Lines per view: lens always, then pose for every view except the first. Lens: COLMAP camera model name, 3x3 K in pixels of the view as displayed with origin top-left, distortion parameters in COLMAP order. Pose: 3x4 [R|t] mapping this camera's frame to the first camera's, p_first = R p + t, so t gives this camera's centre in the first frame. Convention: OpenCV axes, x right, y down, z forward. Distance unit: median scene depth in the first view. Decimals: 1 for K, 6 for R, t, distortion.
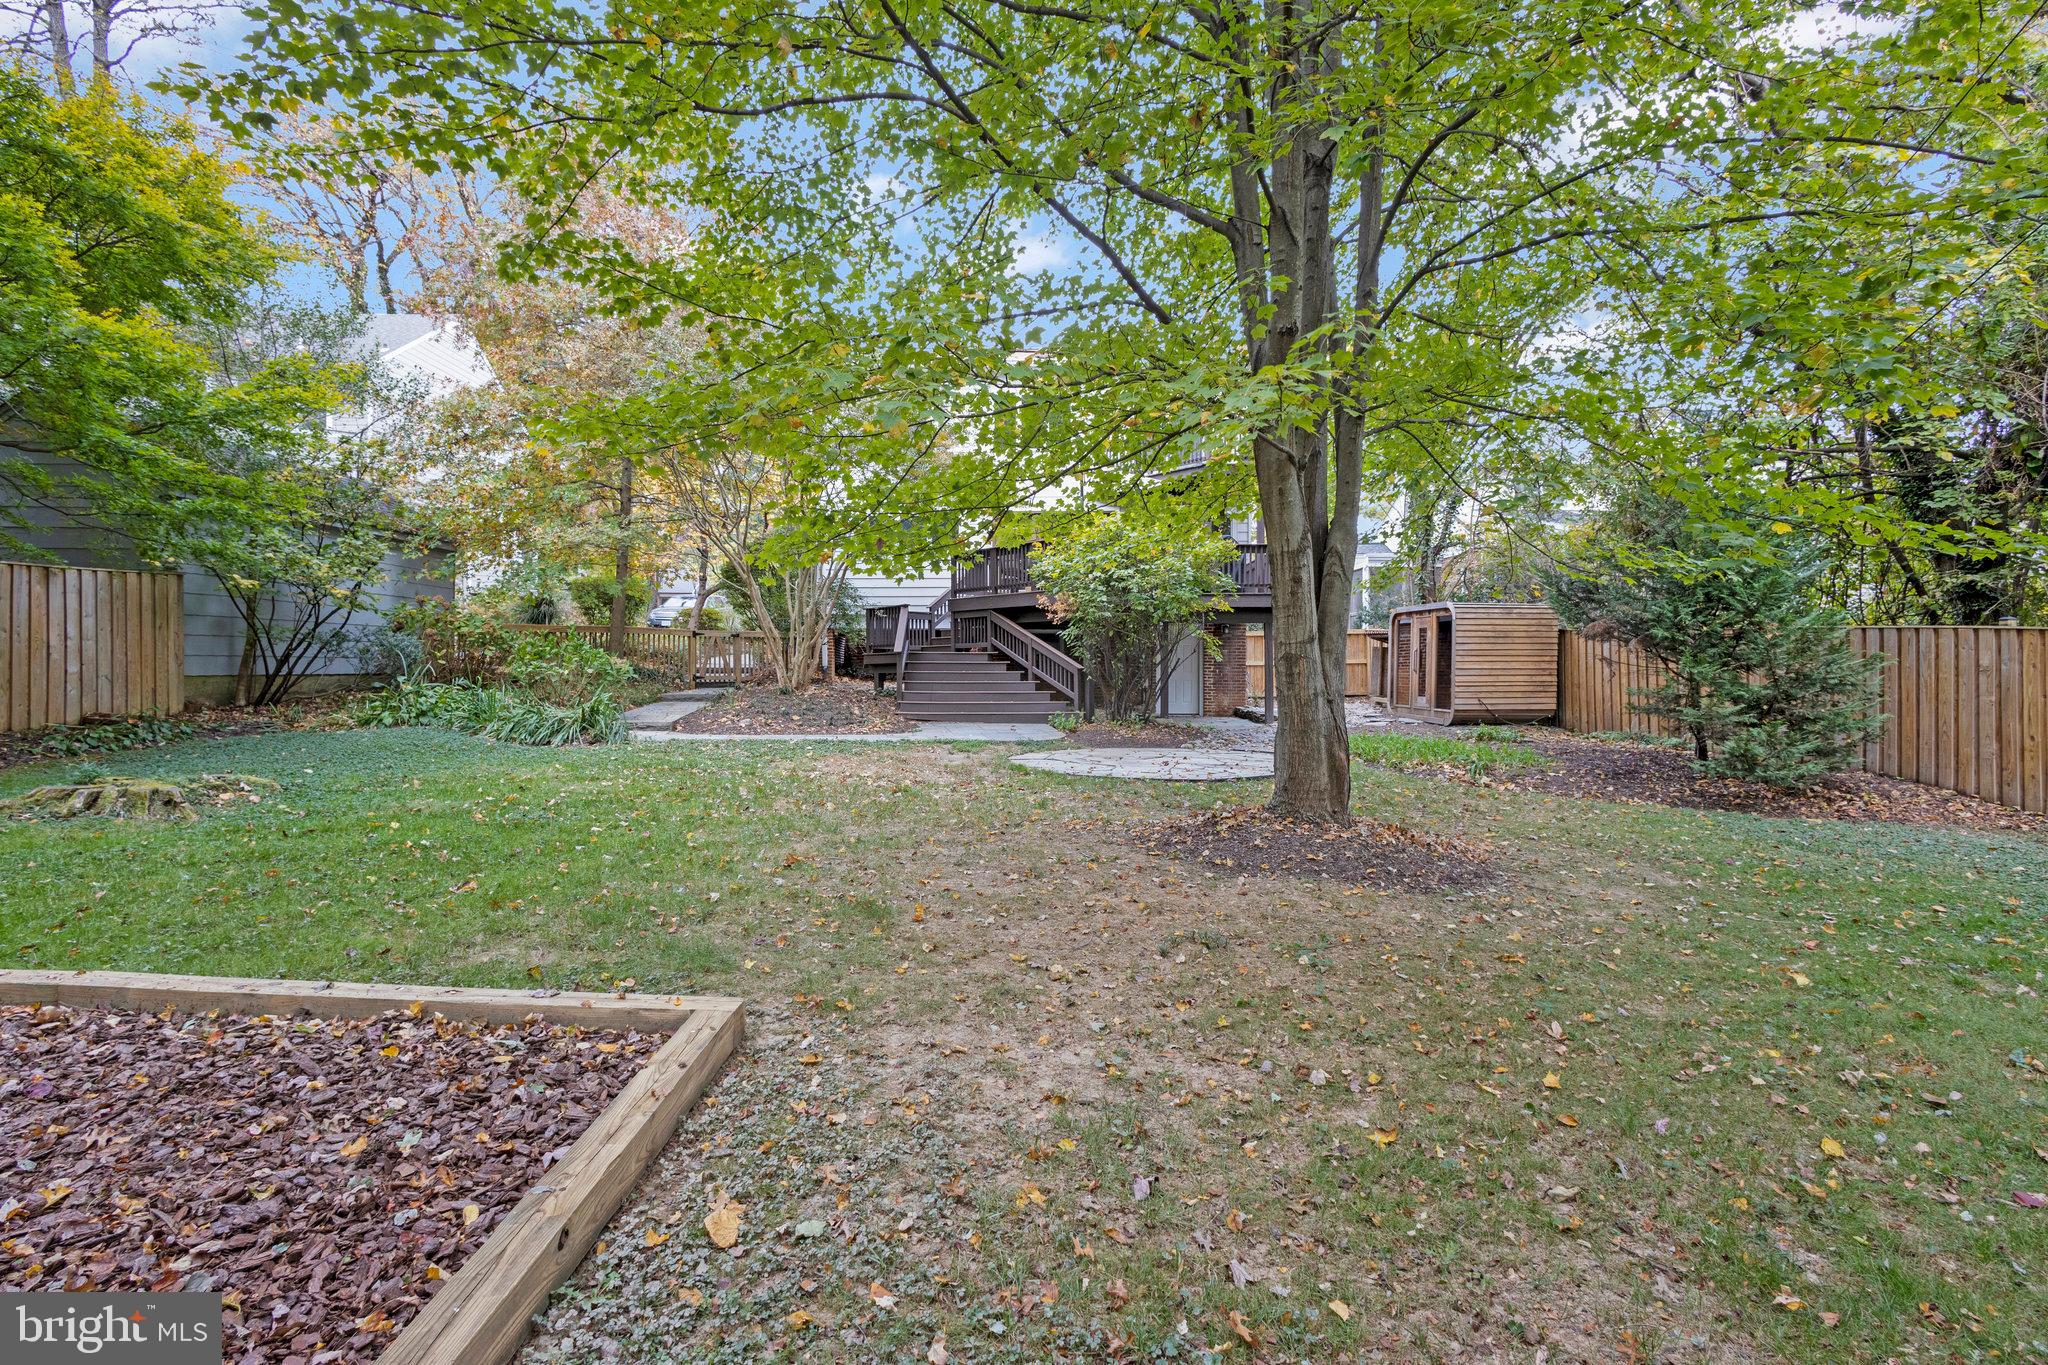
lens RADIAL K [[1014.5, 0, 1025.8], [0, 1014.5, 681.1], [0, 0, 1]] dist [0.001183, 0.000180]
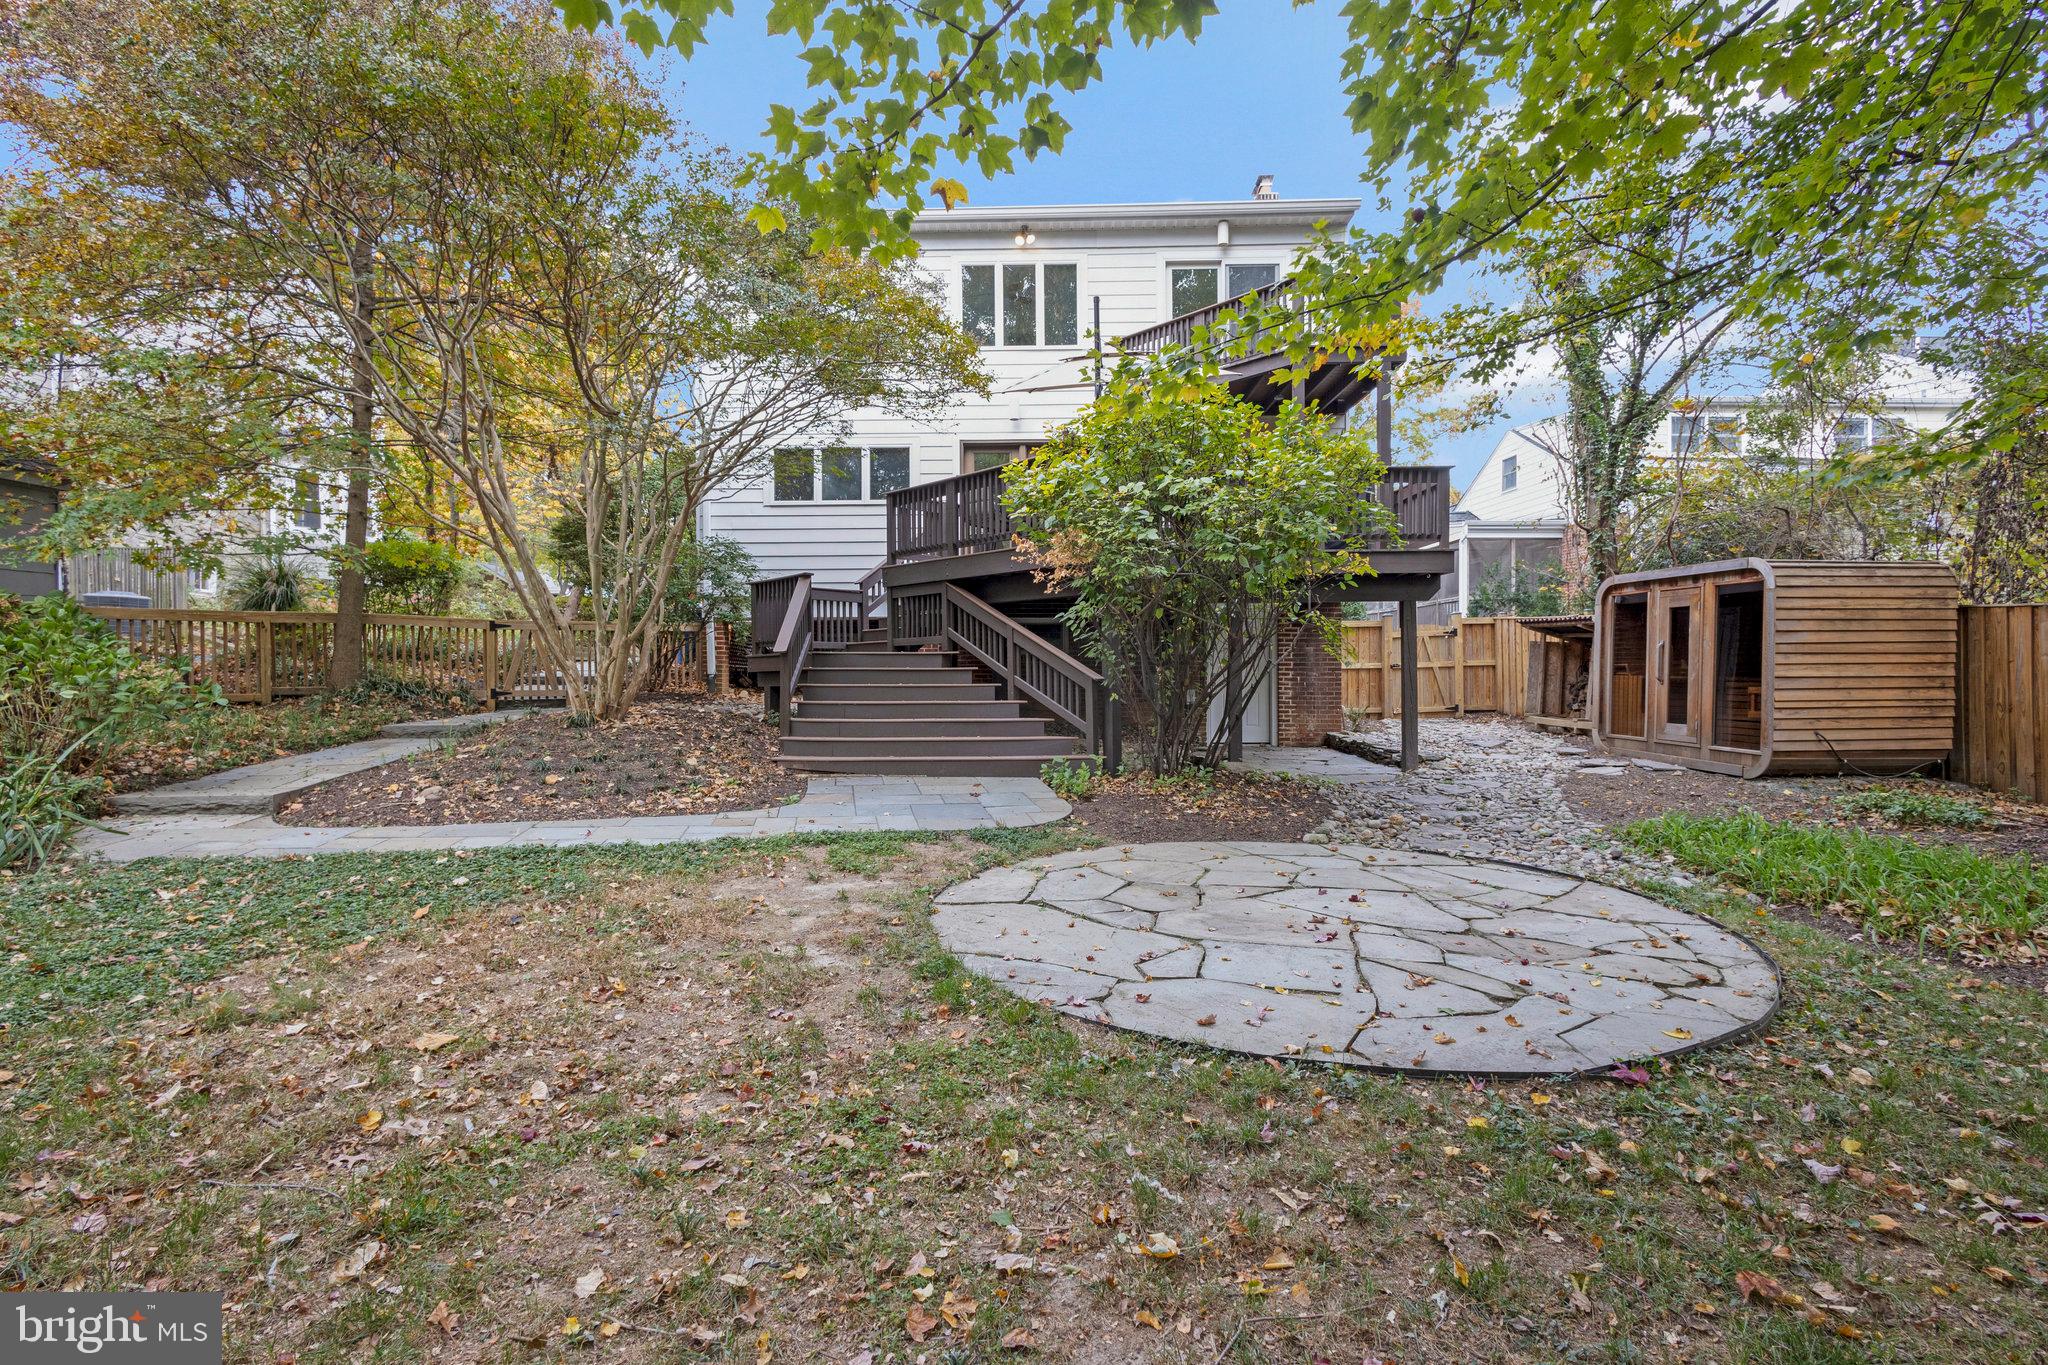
lens RADIAL K [[1014.5, 0, 1022.5], [0, 1014.5, 676.6], [0, 0, 1]] dist [0.001183, 0.000180]
pose [[0.999961, -0.005225, -0.007150, 0.016046], [0.005186, 0.999972, -0.005374, -0.011079], [0.007178, 0.005337, 0.999960, 0.423912]]
